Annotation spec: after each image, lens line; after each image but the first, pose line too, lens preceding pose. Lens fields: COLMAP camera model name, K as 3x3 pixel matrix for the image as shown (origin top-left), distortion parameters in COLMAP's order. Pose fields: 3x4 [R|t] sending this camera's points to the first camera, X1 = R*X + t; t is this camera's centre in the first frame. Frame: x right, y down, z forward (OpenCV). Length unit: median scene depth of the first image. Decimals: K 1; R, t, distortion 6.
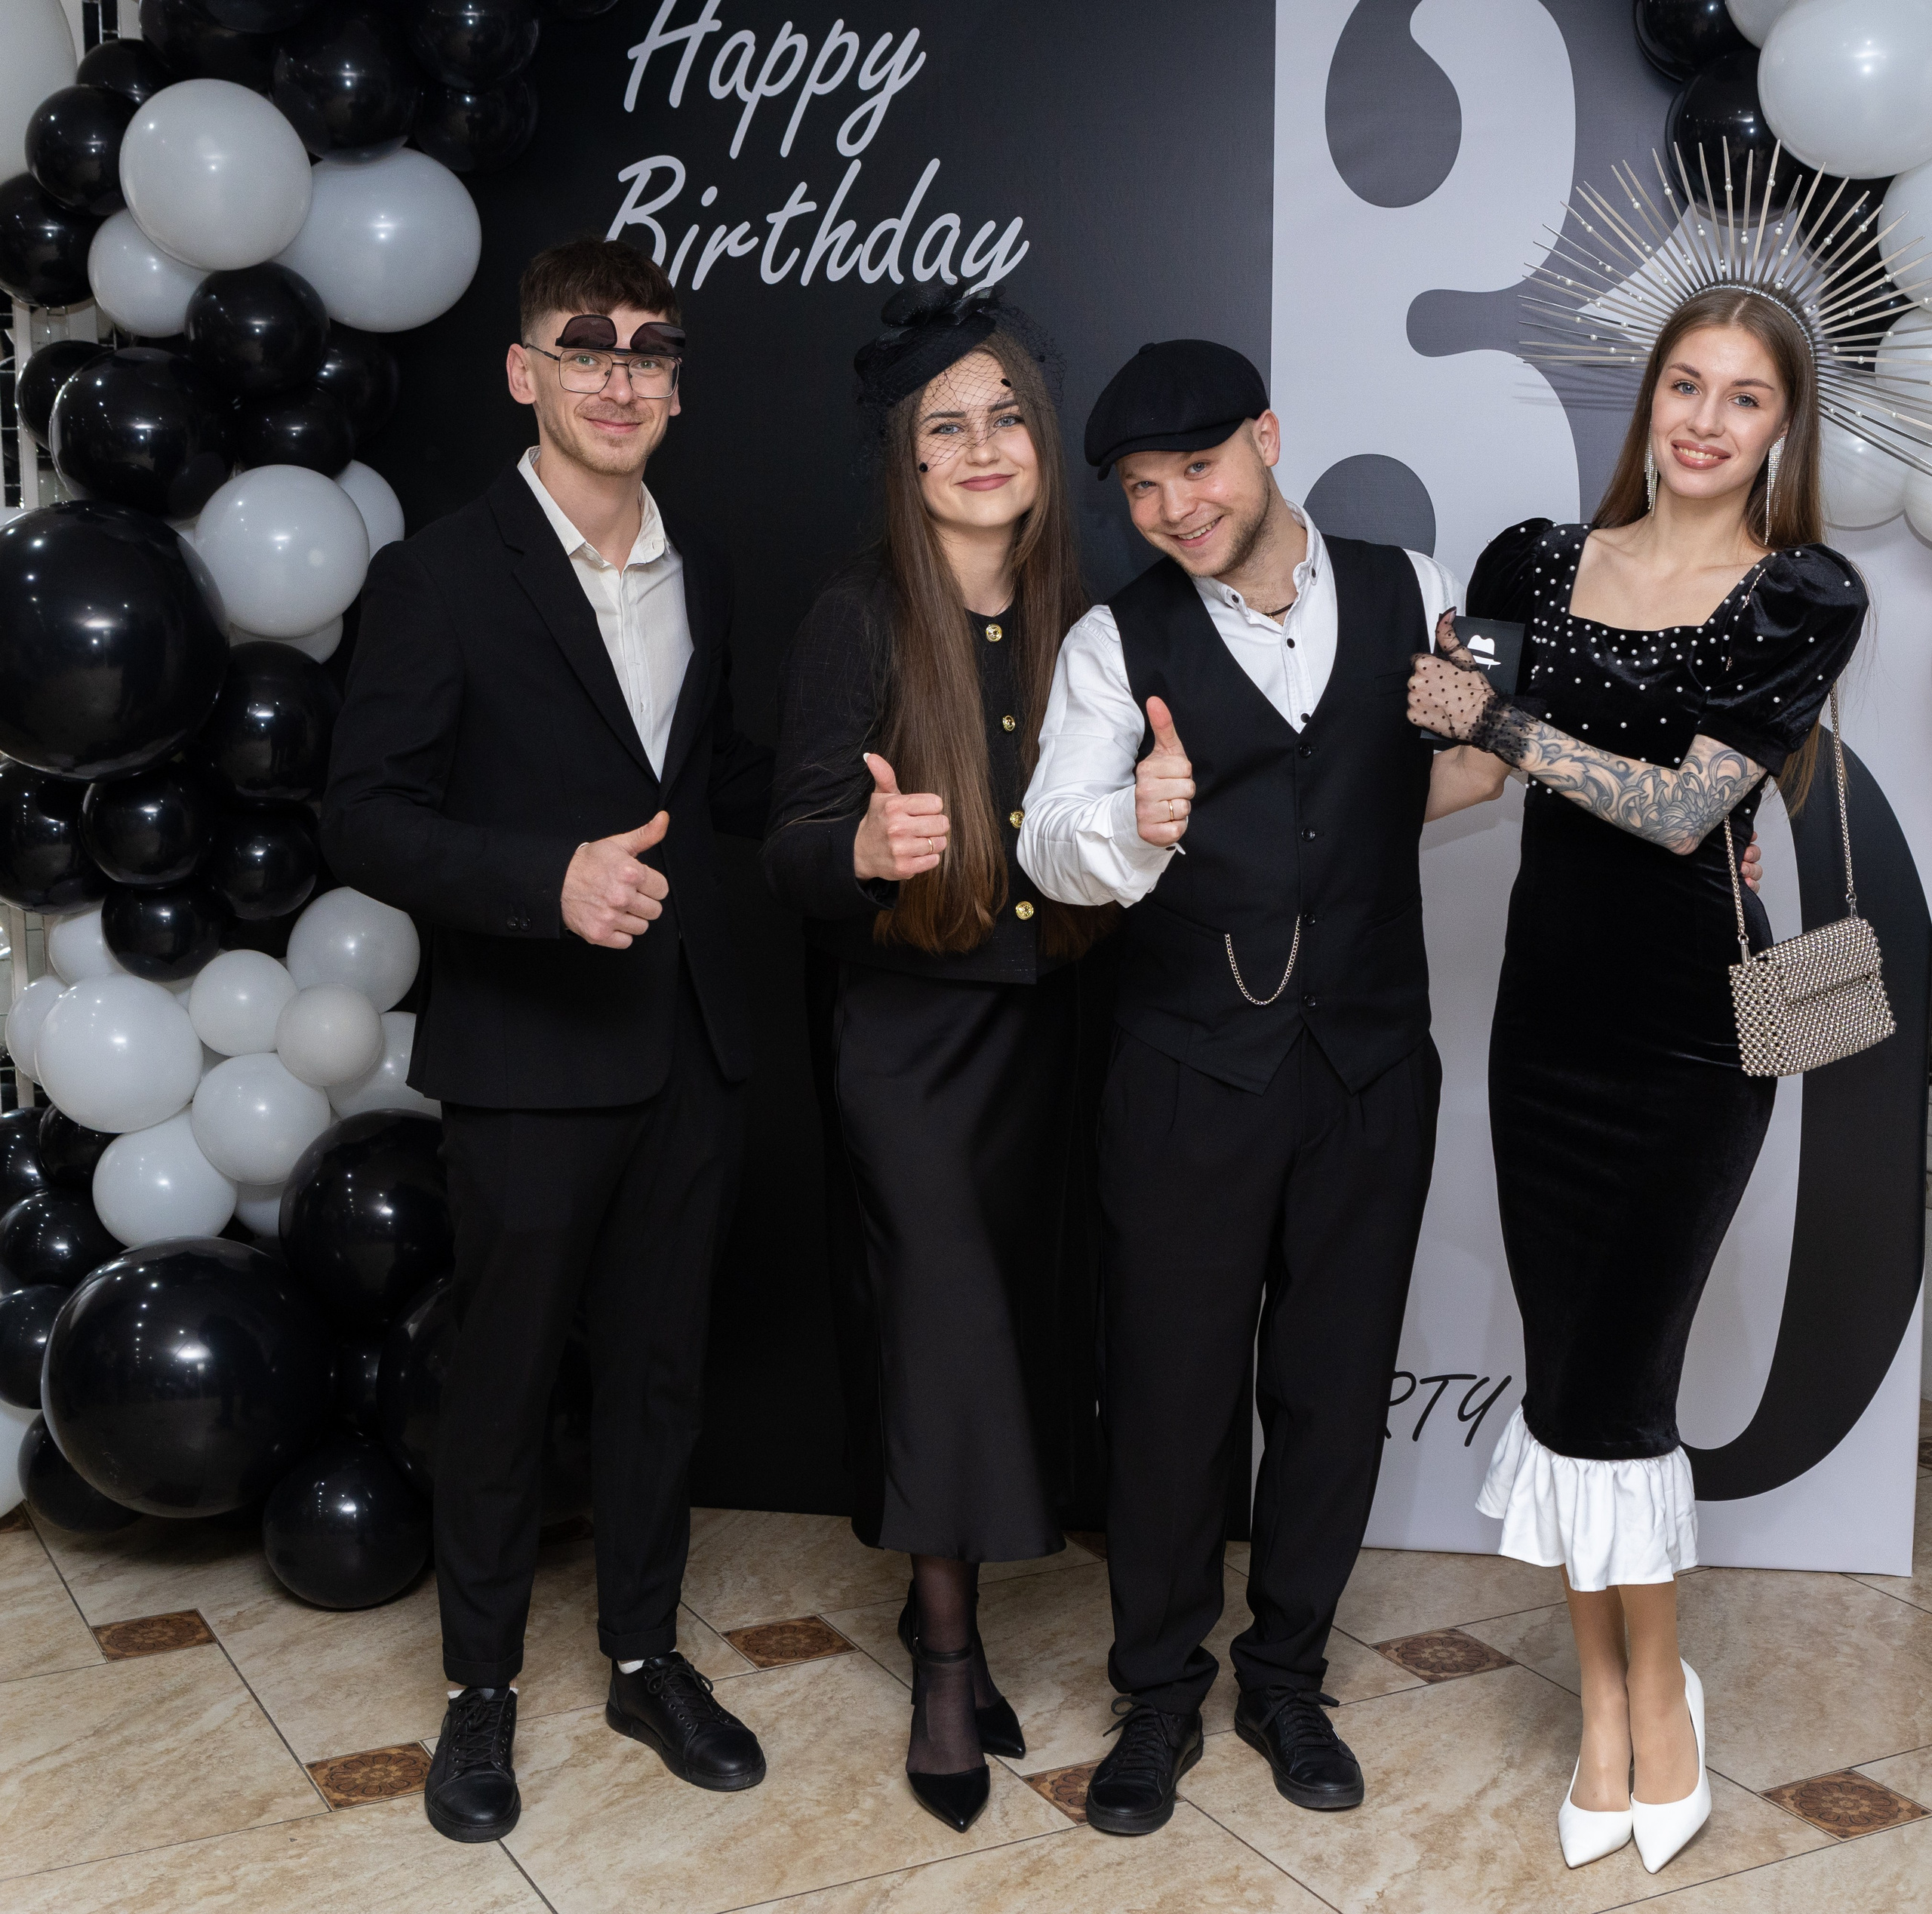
lens RADIAL K [[2960.5, 0, 1076.6], [0, 2960.5, 940.1], [0, 0, 1]] dist [-0.052993, 0.000000]
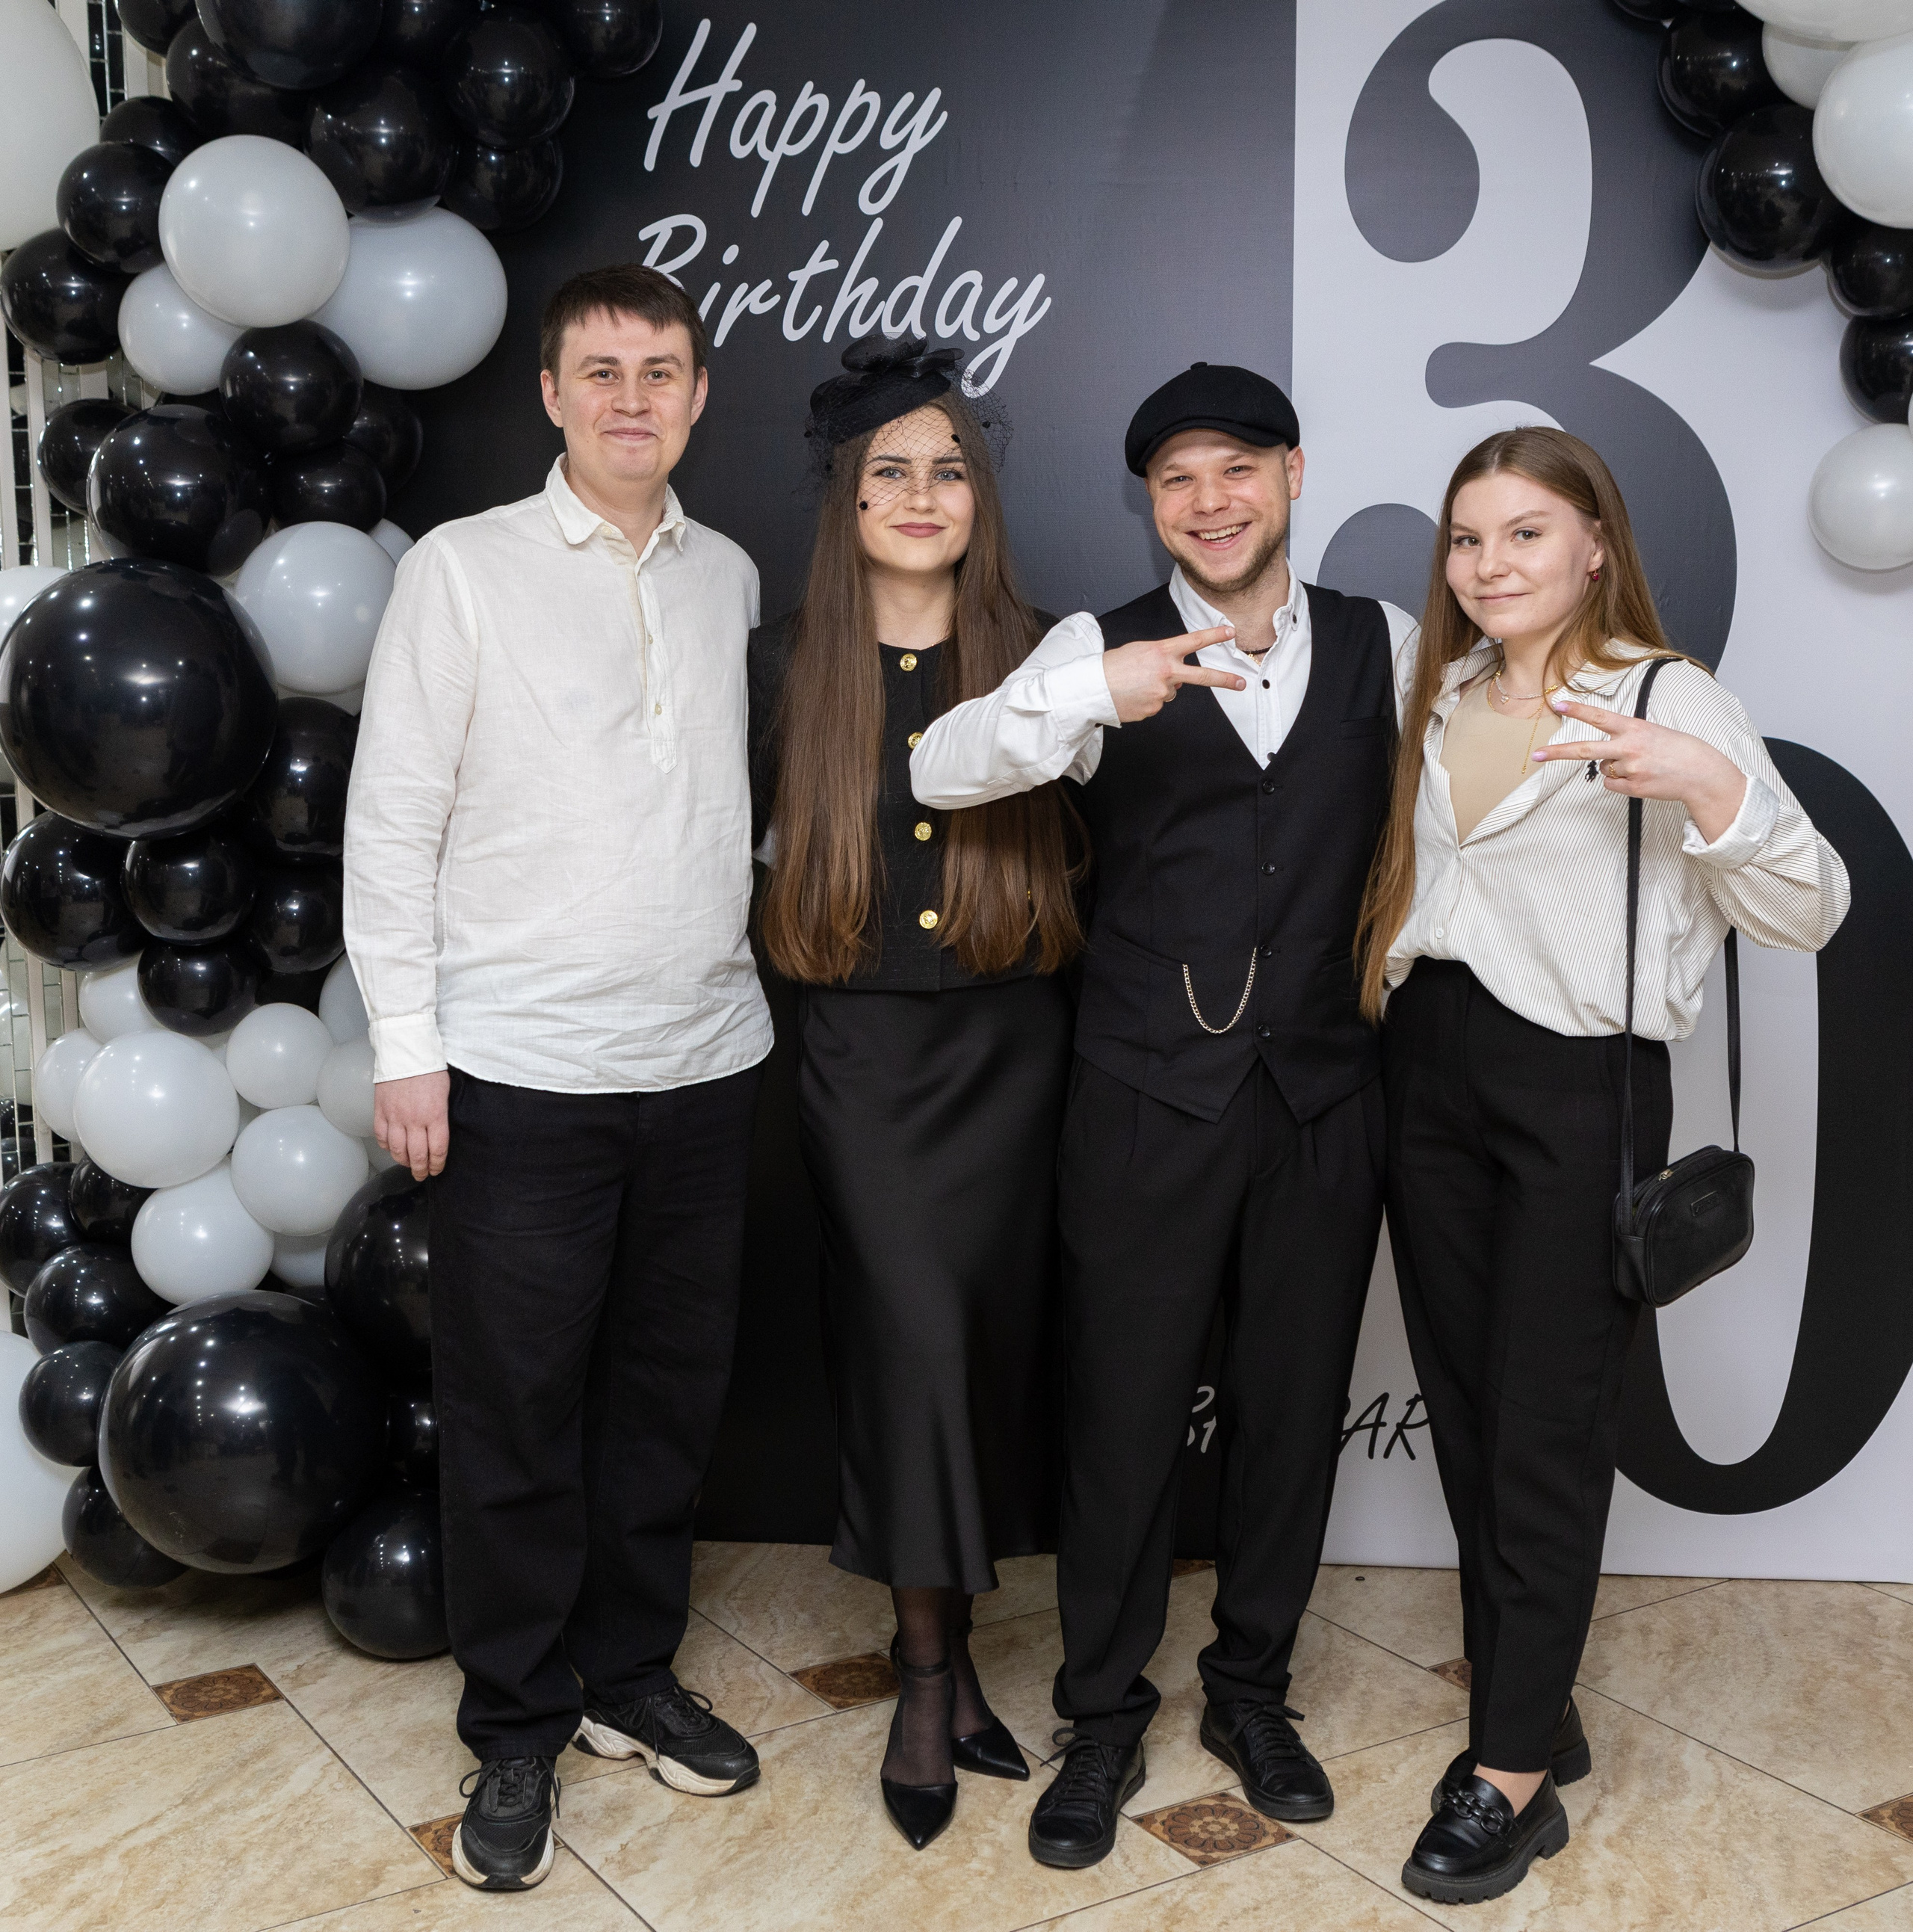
lens RADIAL K [[2698.6, 0, 894.0], [0, 2698.6, 946.7], [0, 0, 1]] dist [-0.020908, 0.000000]
pose [[0.998938, -0.015498, 0.043386, -0.117802], [0.015586, 0.999877, -0.001695, -0.011789], [-0.043355, 0.002369, 0.999057, 0.073224]]
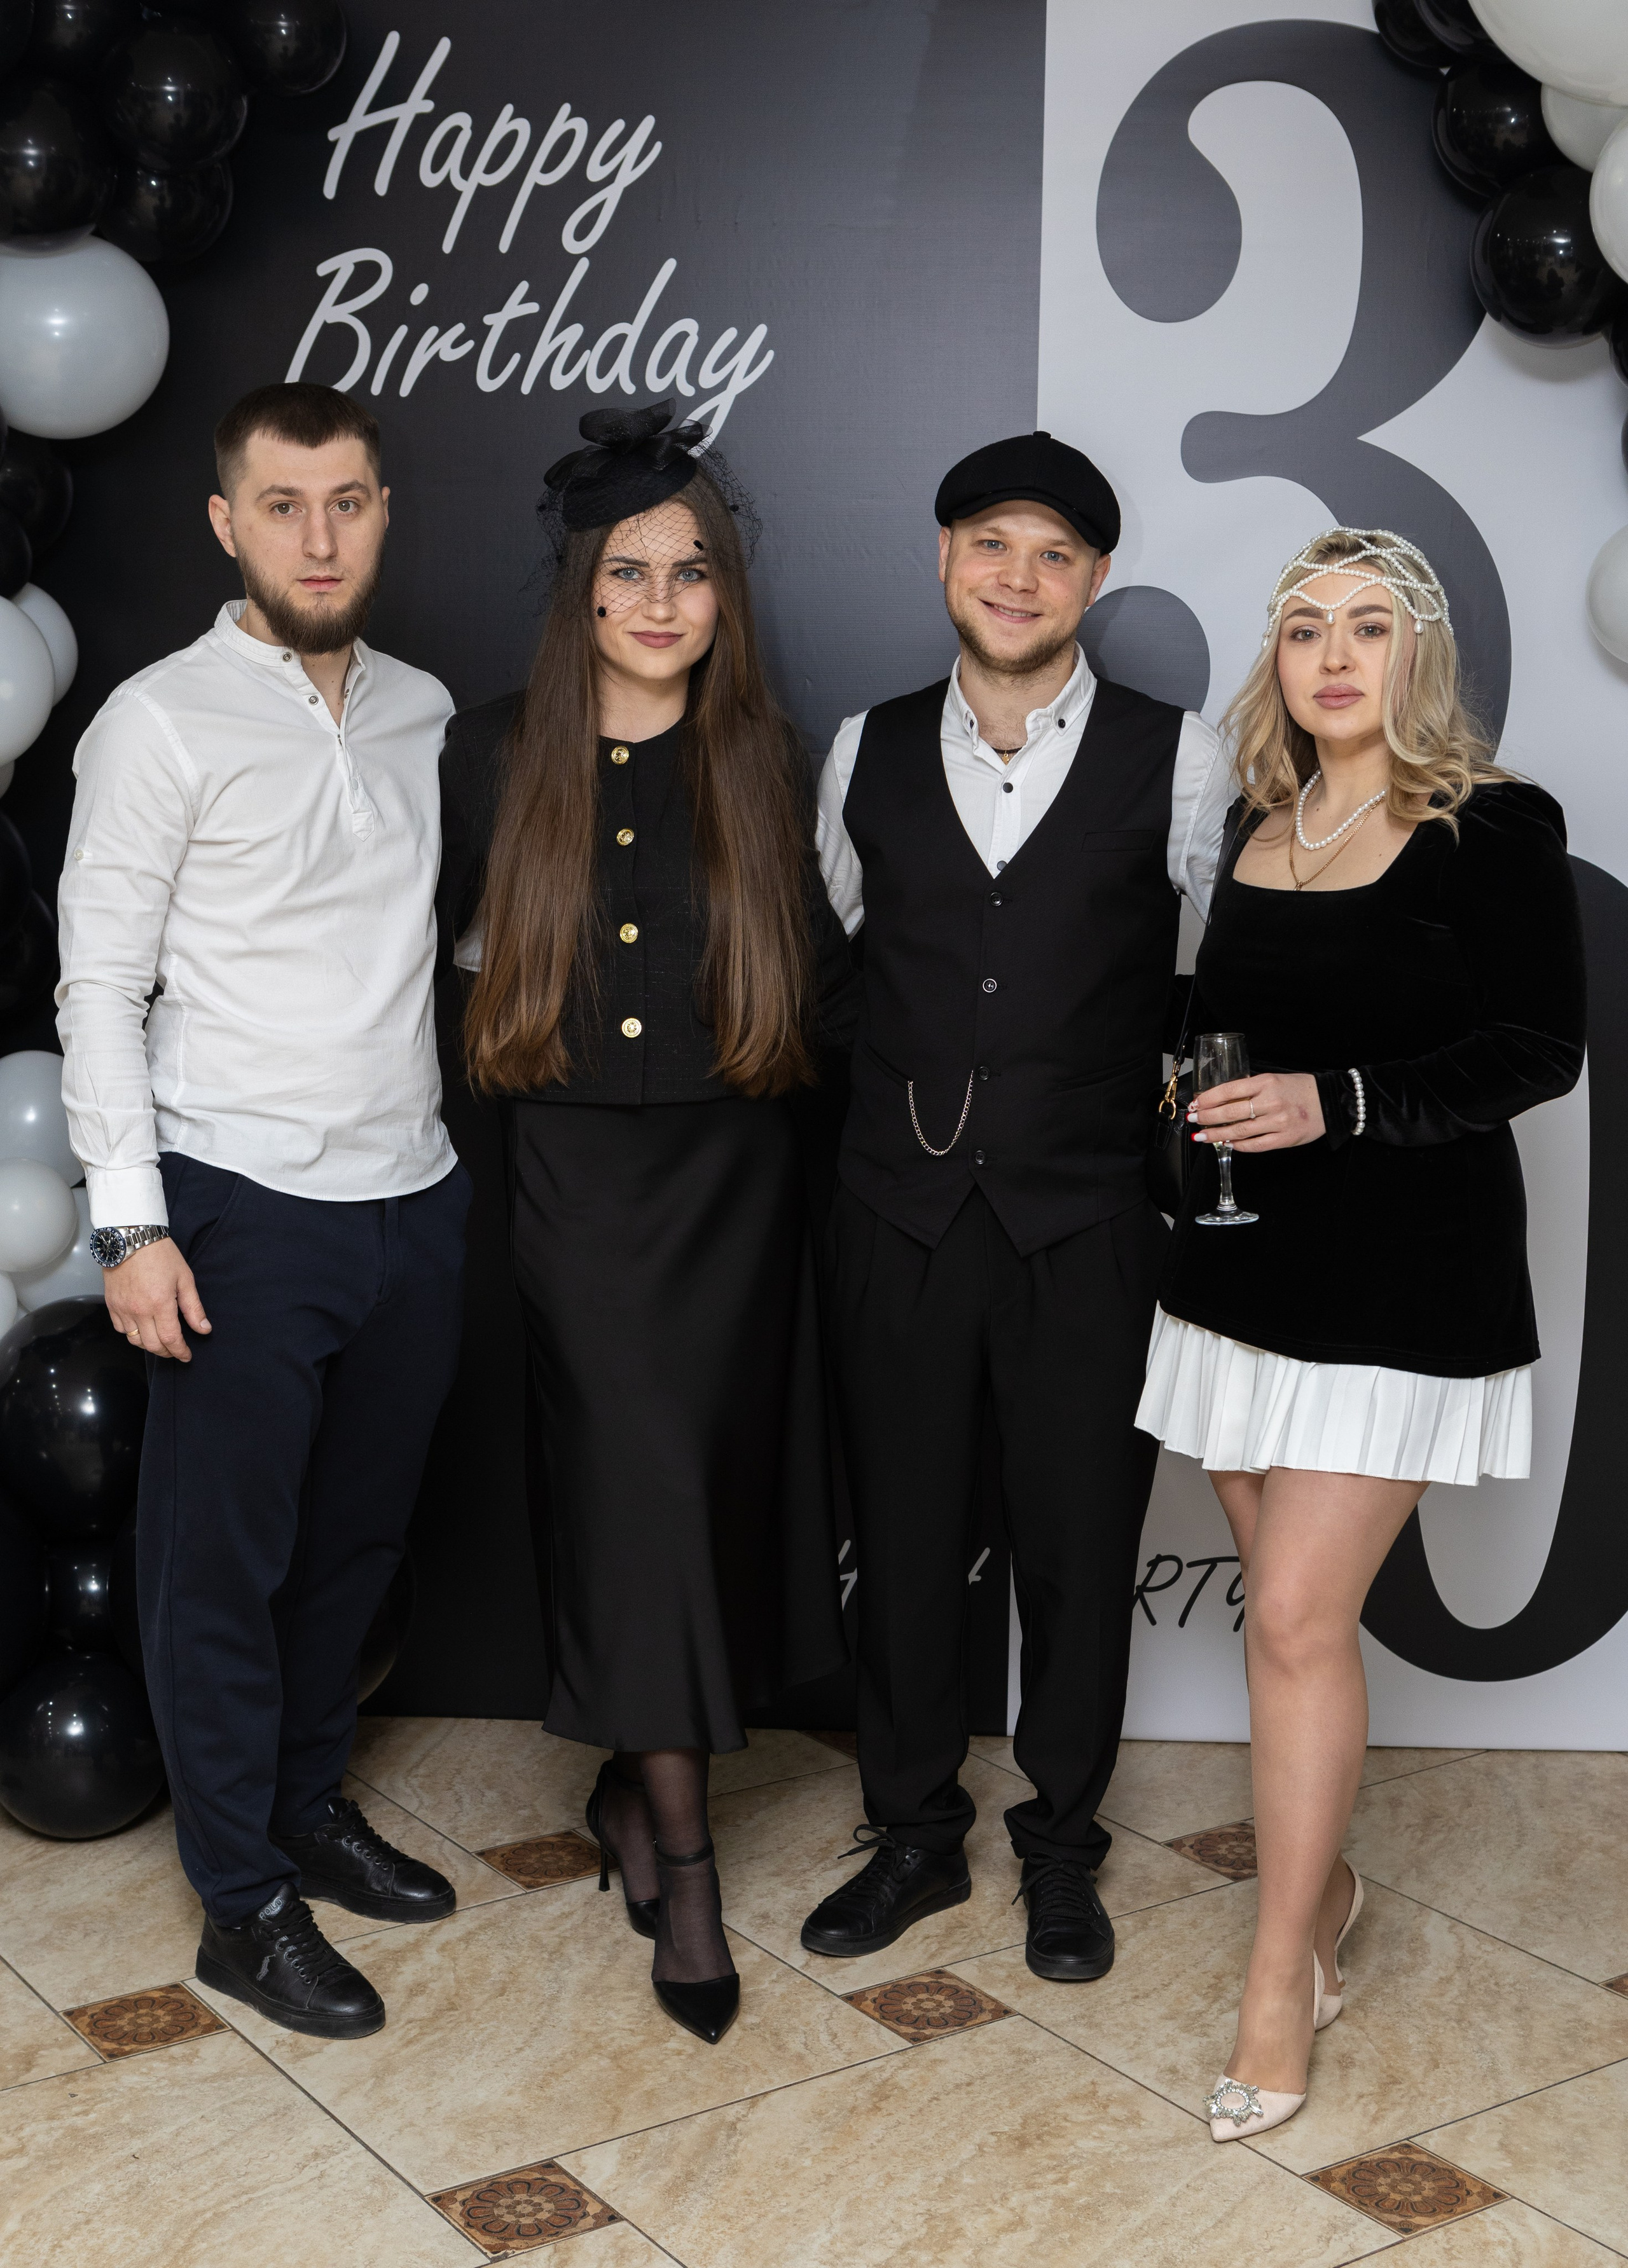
lens RADIAL K [[3168.3, 0, 812.6], [0, 3168.3, 1195.7], [0, 0, 1]] dist [-0.058862, 0.000000]
pose [[0.994201, -0.010619, 0.107014, -0.116192], [0.006540, 0.999241, 0.038400, -0.009874], [-0.107341, -0.037478, 0.993516, 0.005037]]
